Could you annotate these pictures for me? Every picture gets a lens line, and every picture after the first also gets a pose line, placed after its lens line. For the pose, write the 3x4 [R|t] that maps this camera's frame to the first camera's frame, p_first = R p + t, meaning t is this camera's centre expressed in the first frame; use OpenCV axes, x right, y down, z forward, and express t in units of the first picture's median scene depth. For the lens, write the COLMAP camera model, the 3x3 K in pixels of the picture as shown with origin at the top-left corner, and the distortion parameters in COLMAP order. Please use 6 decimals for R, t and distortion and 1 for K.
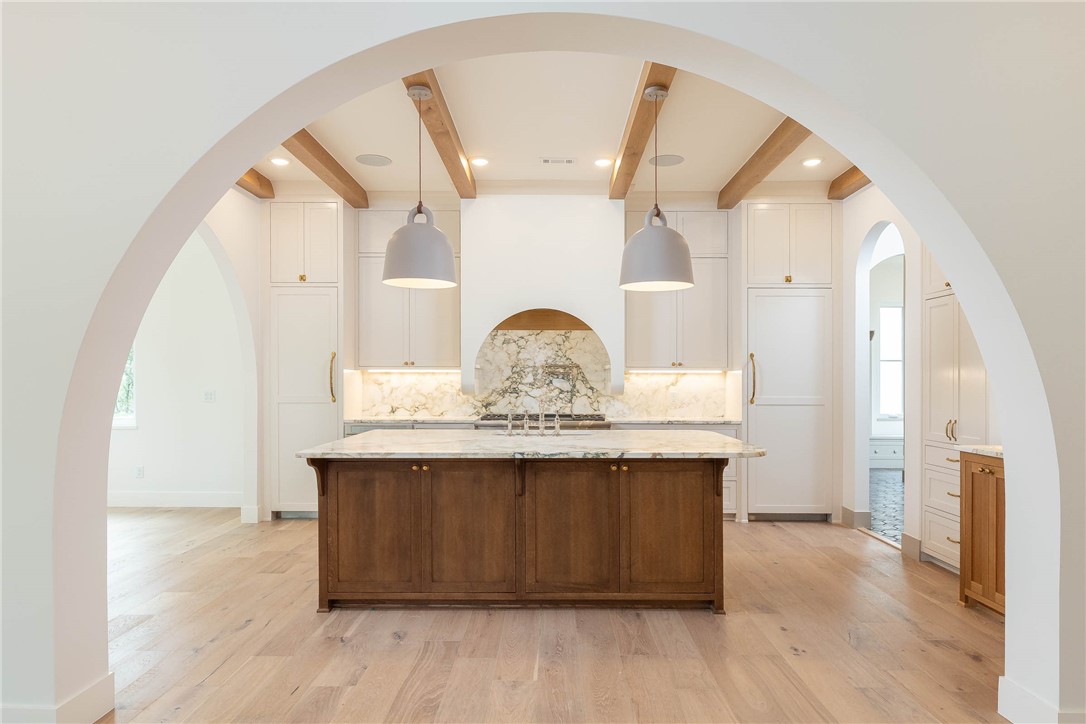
lens RADIAL K [[674.8, 0, 542.7], [0, 674.8, 379.8], [0, 0, 1]] dist [0.001516, 0.000801]
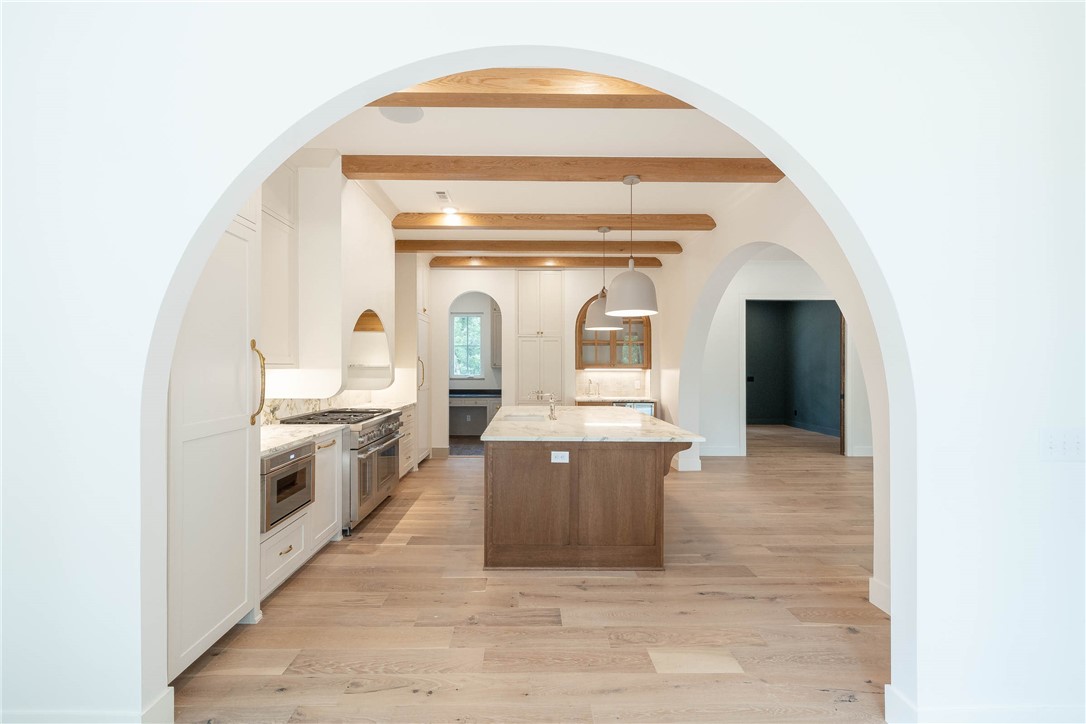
lens RADIAL K [[469.5, 0, 522.5], [0, 469.5, 366.5], [0, 0, 1]] dist [-0.000018, 0.000323]
pose [[-0.016589, -0.000762, 0.999862, -1.168122], [0.000139, 1.000000, 0.000765, -0.028132], [-0.999862, 0.000152, -0.016589, 1.254484]]
